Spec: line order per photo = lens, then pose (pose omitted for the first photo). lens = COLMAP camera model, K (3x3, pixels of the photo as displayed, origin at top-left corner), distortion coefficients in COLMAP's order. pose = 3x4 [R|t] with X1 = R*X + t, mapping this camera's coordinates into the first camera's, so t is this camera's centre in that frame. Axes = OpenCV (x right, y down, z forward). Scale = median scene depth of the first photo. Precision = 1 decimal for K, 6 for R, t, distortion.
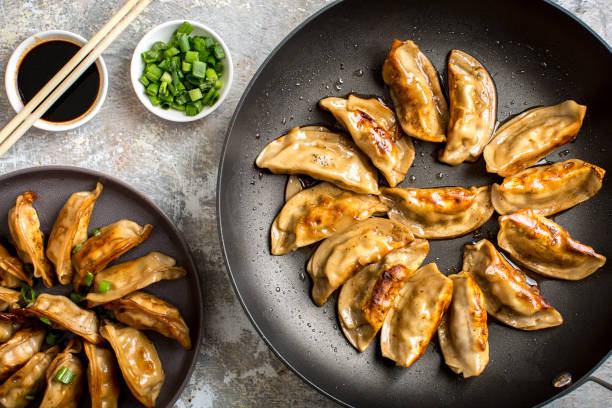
lens RADIAL K [[957.0, 0, 304.3], [0, 957.0, 205.9], [0, 0, 1]] dist [-0.009558, 0.000000]
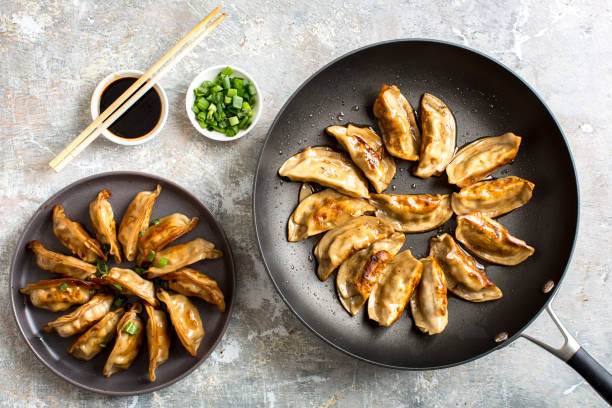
lens RADIAL K [[957.0, 0, 307.3], [0, 957.0, 202.5], [0, 0, 1]] dist [-0.009558, 0.000000]
pose [[0.998480, 0.024192, 0.049528, -0.075118], [-0.022232, 0.998962, -0.039753, 0.049140], [-0.050438, 0.038591, 0.997981, -0.340671]]
